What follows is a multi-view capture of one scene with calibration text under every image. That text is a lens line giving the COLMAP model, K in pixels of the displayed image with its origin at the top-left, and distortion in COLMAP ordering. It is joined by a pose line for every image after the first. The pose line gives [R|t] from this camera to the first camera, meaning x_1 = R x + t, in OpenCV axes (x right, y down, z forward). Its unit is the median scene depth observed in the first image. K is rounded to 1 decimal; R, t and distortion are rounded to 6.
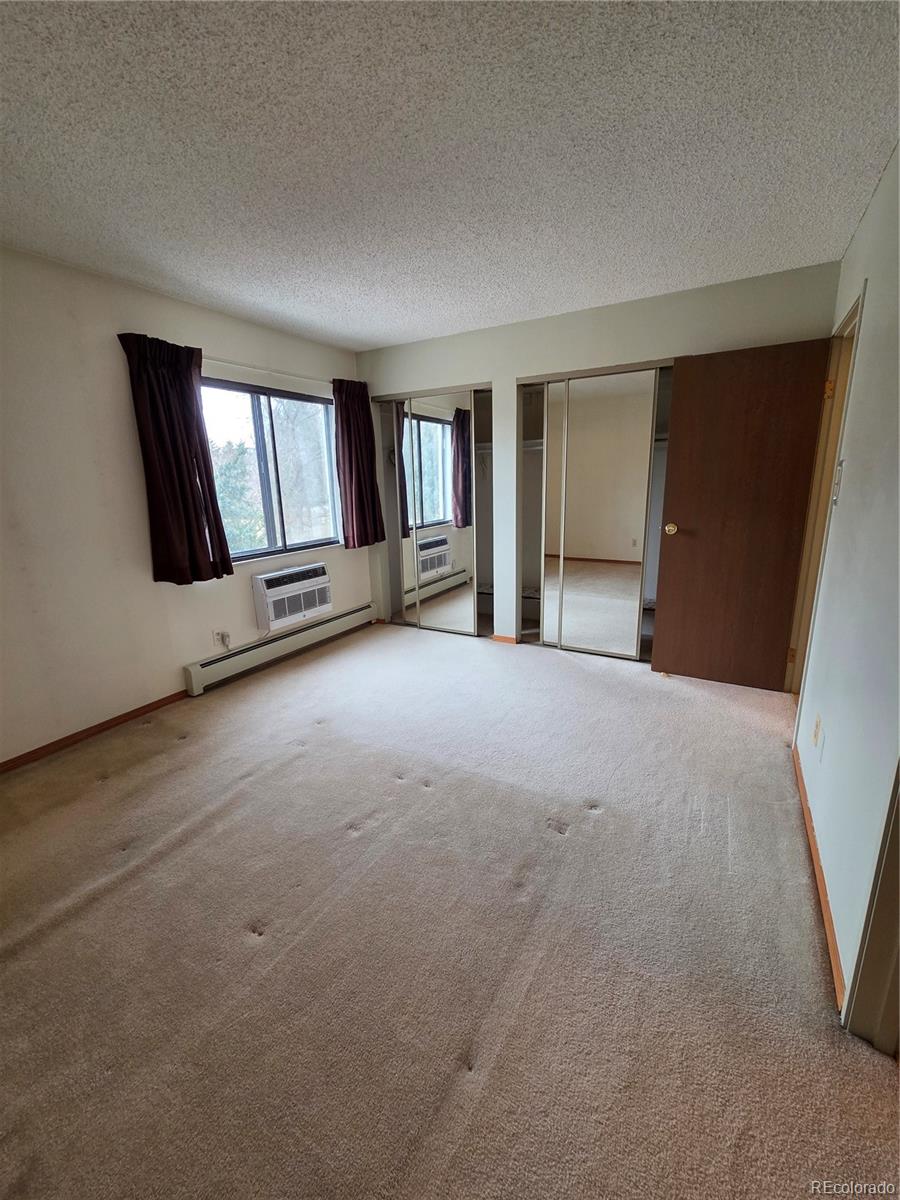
lens RADIAL K [[489.4, 0, 450.2], [0, 489.4, 597.3], [0, 0, 1]] dist [0.001960, -0.000528]
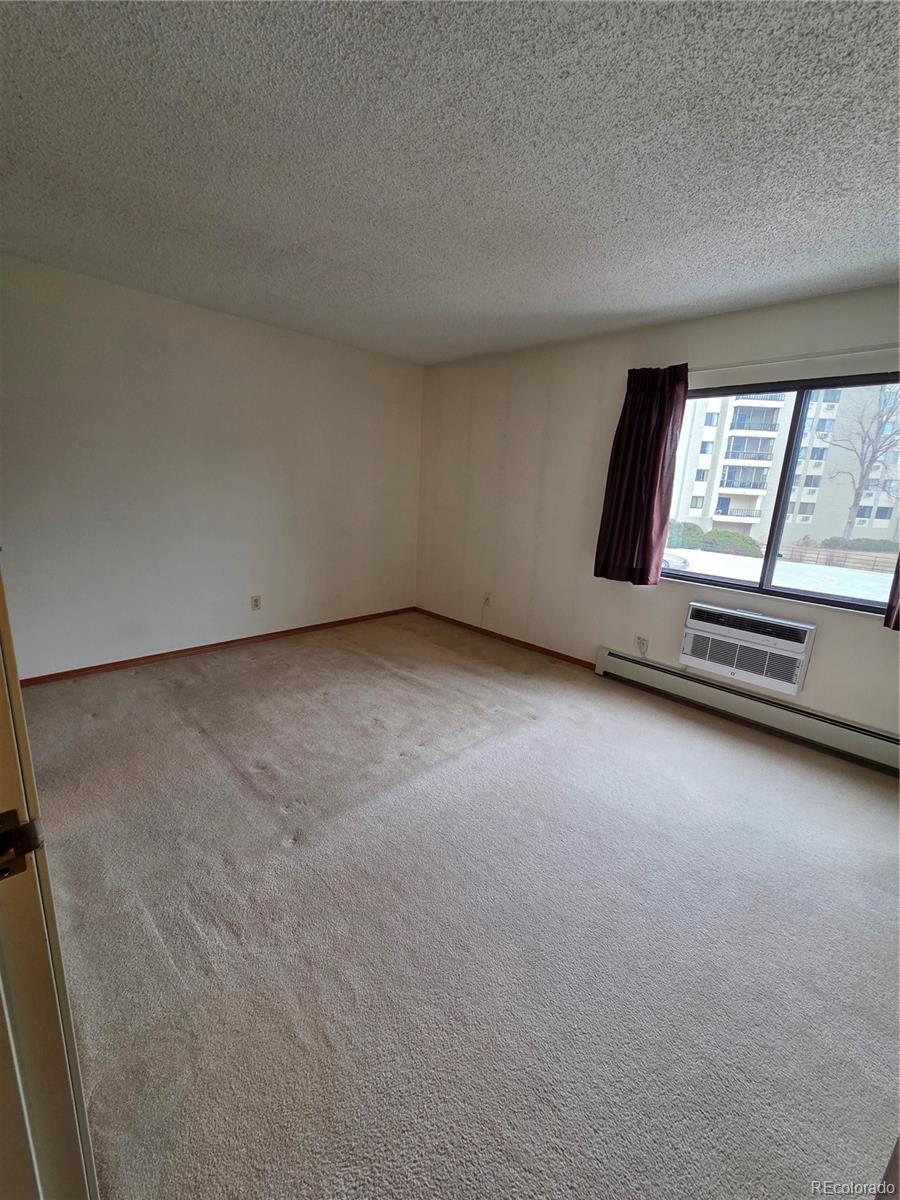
lens RADIAL K [[489.4, 0, 450.2], [0, 489.4, 597.3], [0, 0, 1]] dist [0.001960, -0.000528]
pose [[-0.266412, 0.237775, -0.934071, 0.596928], [-0.263610, 0.914172, 0.307895, -0.222722], [0.927111, 0.328257, -0.180867, 0.789787]]
